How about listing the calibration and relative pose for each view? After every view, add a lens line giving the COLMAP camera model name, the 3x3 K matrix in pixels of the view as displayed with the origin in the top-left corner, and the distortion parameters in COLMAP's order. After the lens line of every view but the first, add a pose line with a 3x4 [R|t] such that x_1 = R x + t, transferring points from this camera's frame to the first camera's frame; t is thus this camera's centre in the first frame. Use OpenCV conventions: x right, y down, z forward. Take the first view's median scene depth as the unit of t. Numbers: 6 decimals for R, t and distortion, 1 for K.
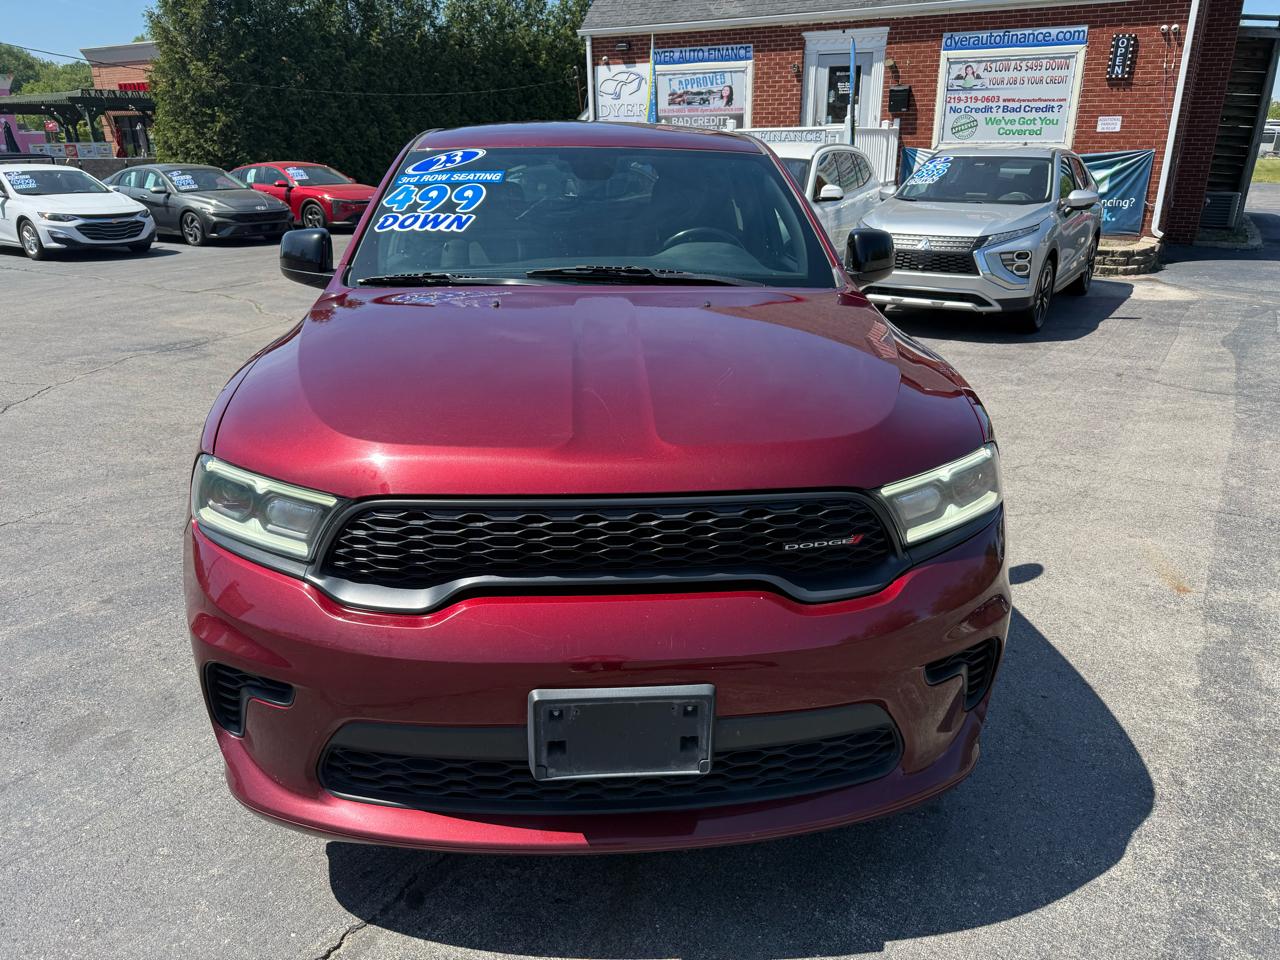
lens RADIAL K [[907.4, 0, 648.1], [0, 907.4, 482.4], [0, 0, 1]] dist [0.014223, -0.020272]
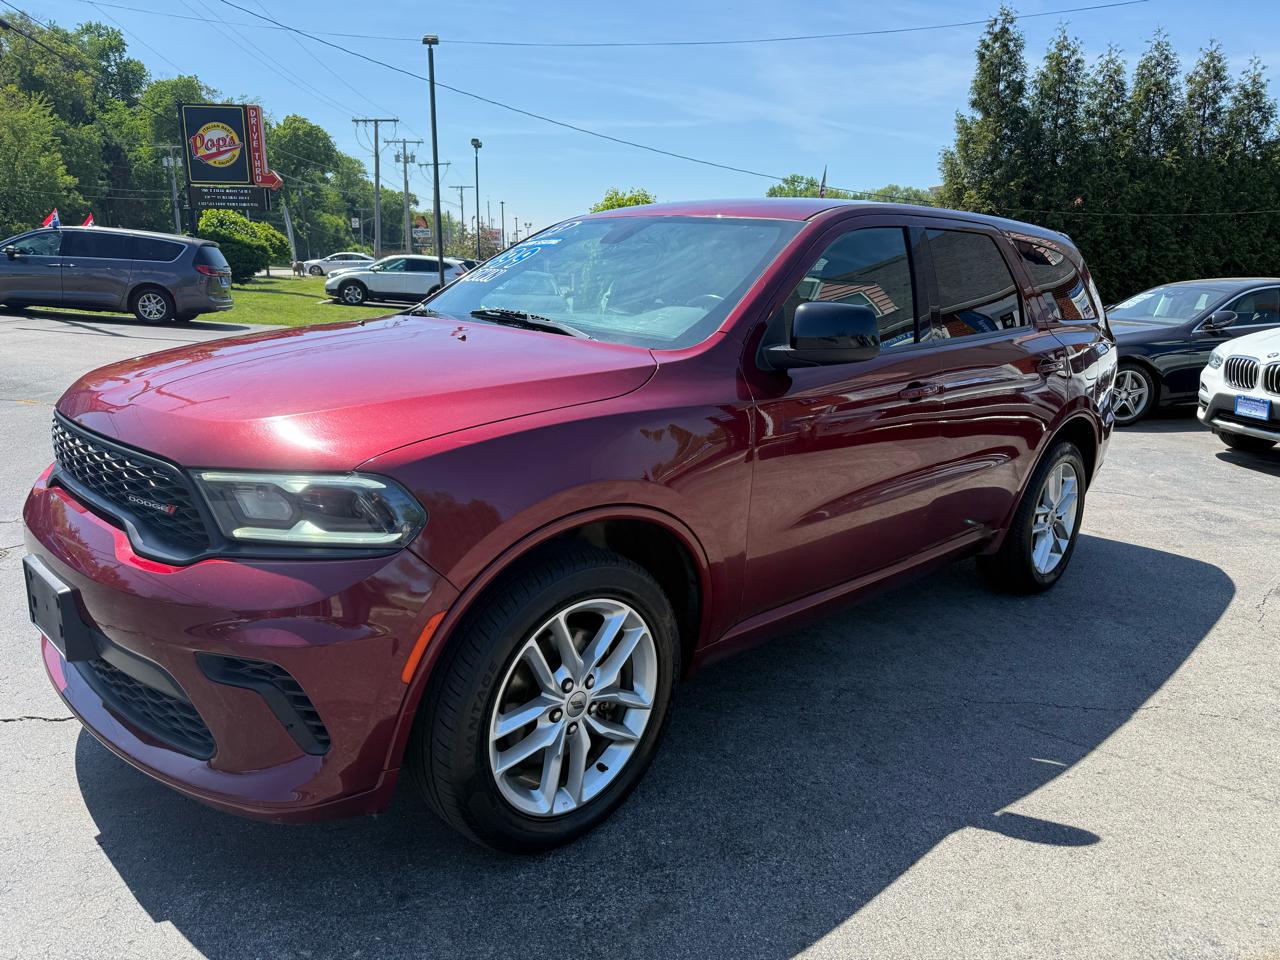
lens RADIAL K [[907.4, 0, 644.5], [0, 907.4, 483.6], [0, 0, 1]] dist [0.014223, -0.020272]
pose [[0.658790, 0.187311, -0.728636, 0.195561], [-0.278579, 0.960400, -0.004984, -0.017070], [0.698849, 0.206266, 0.684883, 0.088321]]
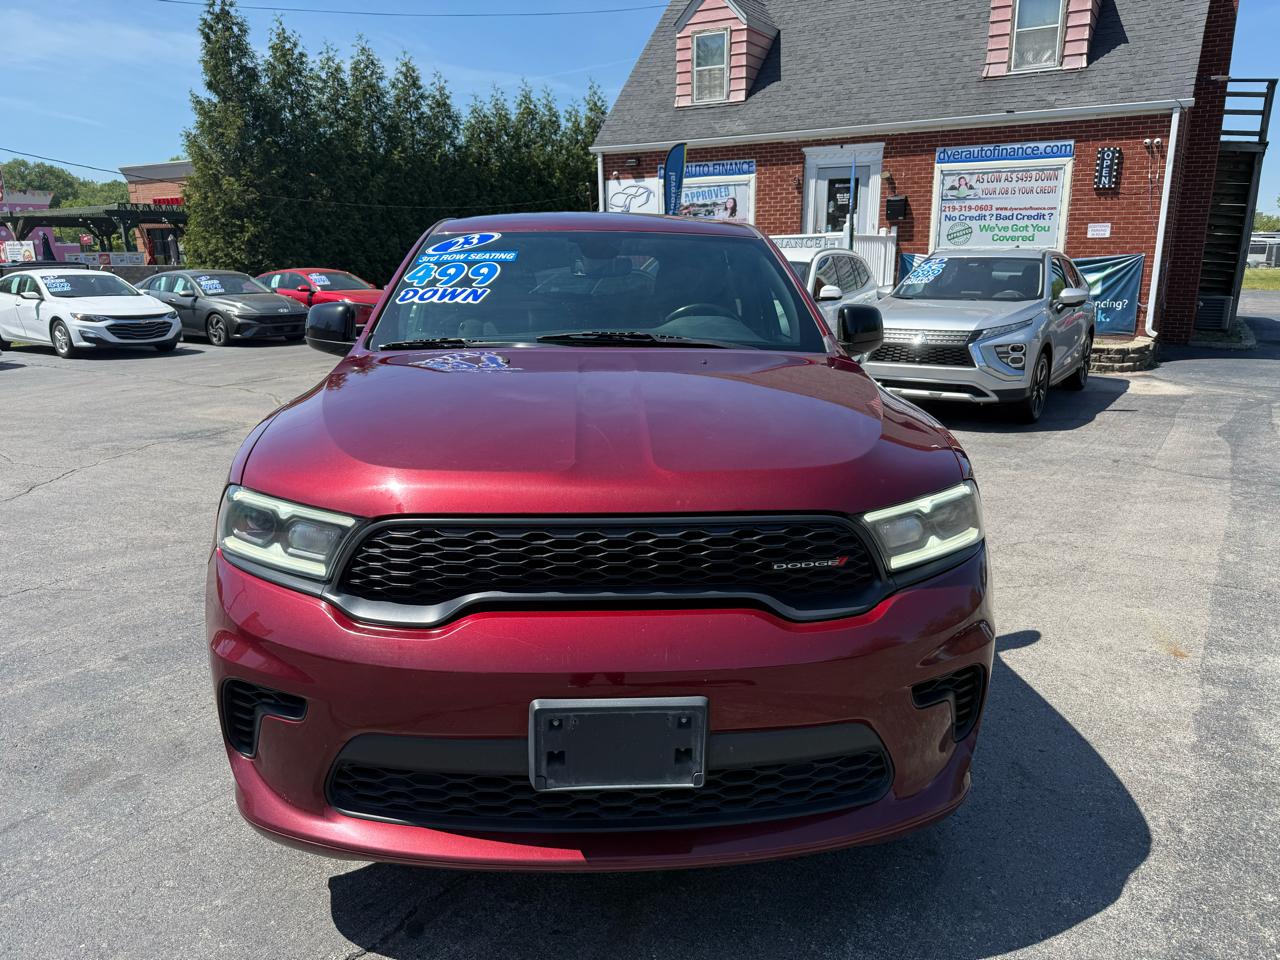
lens RADIAL K [[907.4, 0, 643.9], [0, 907.4, 485.1], [0, 0, 1]] dist [0.014223, -0.020272]
pose [[0.999902, 0.003129, -0.013609, 0.001772], [-0.004605, 0.993947, -0.109768, 0.012642], [0.013183, 0.109820, 0.993864, -0.009107]]
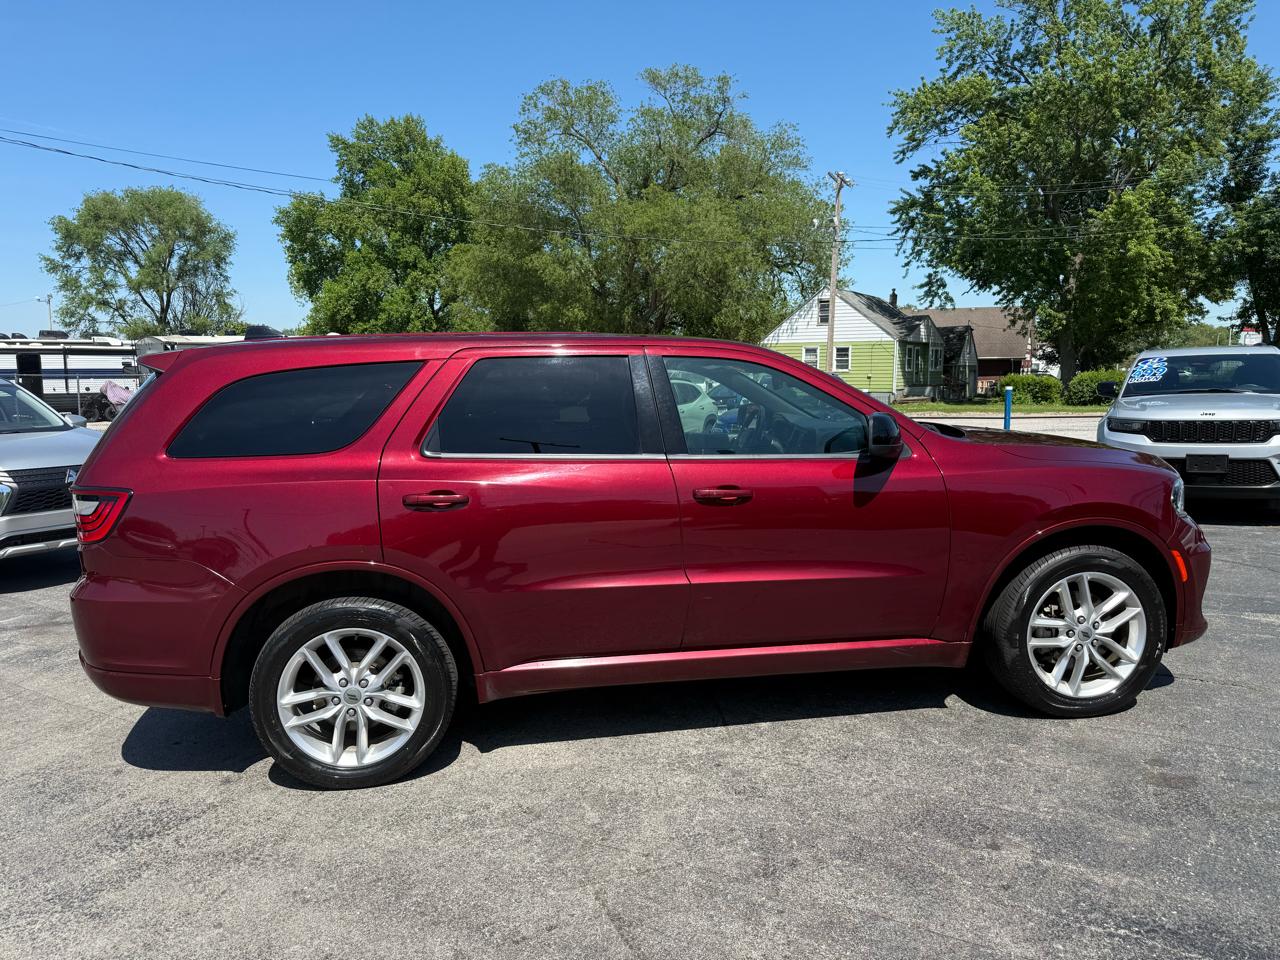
lens RADIAL K [[907.4, 0, 645.8], [0, 907.4, 488.3], [0, 0, 1]] dist [0.014223, -0.020272]
pose [[-0.062262, -0.120293, 0.990784, -0.384578], [0.354629, 0.925265, 0.134624, -0.114383], [-0.932932, 0.359742, -0.014949, 0.334366]]
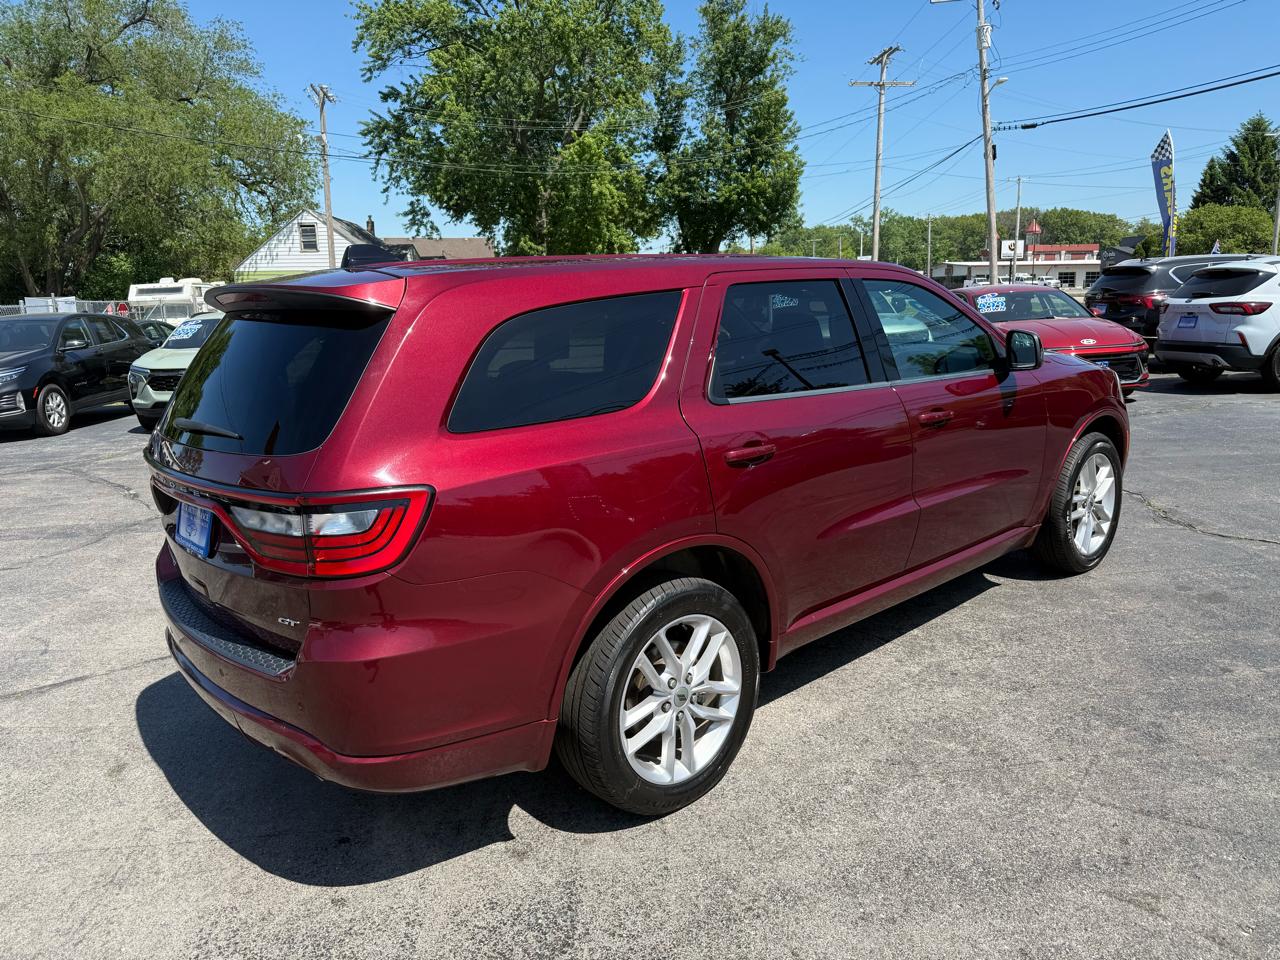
lens RADIAL K [[907.4, 0, 655.5], [0, 907.4, 489.6], [0, 0, 1]] dist [0.014223, -0.020272]
pose [[-0.619245, -0.145336, 0.771630, -0.272529], [0.297335, 0.866134, 0.401752, -0.191509], [-0.726724, 0.478215, -0.493135, 0.535482]]
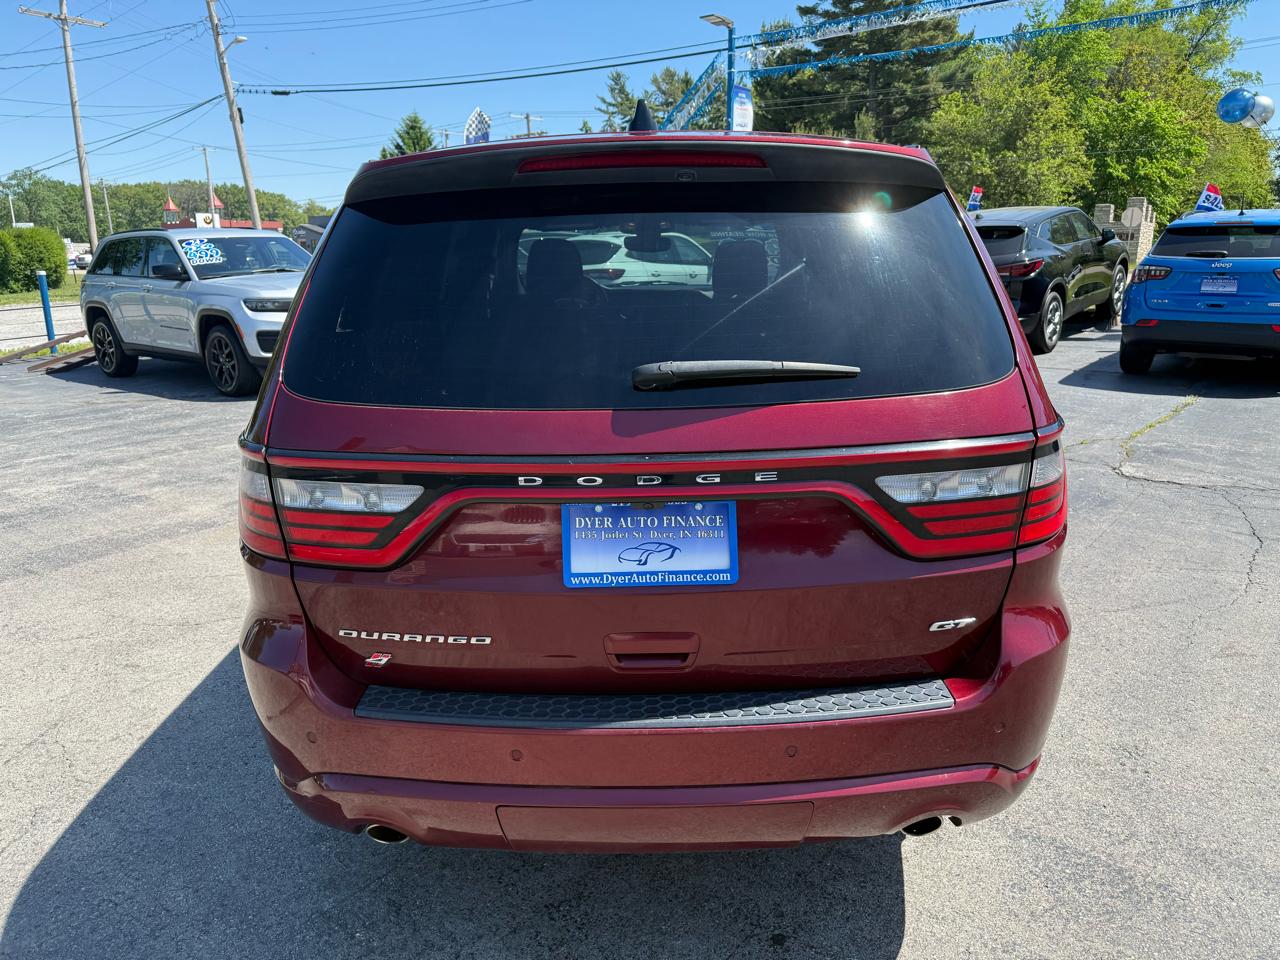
lens RADIAL K [[907.4, 0, 639.3], [0, 907.4, 488.0], [0, 0, 1]] dist [0.014223, -0.020272]
pose [[-0.997183, -0.002503, 0.074962, -0.042288], [0.040365, 0.824455, 0.564486, -0.209223], [-0.063216, 0.565922, -0.822032, 0.614619]]
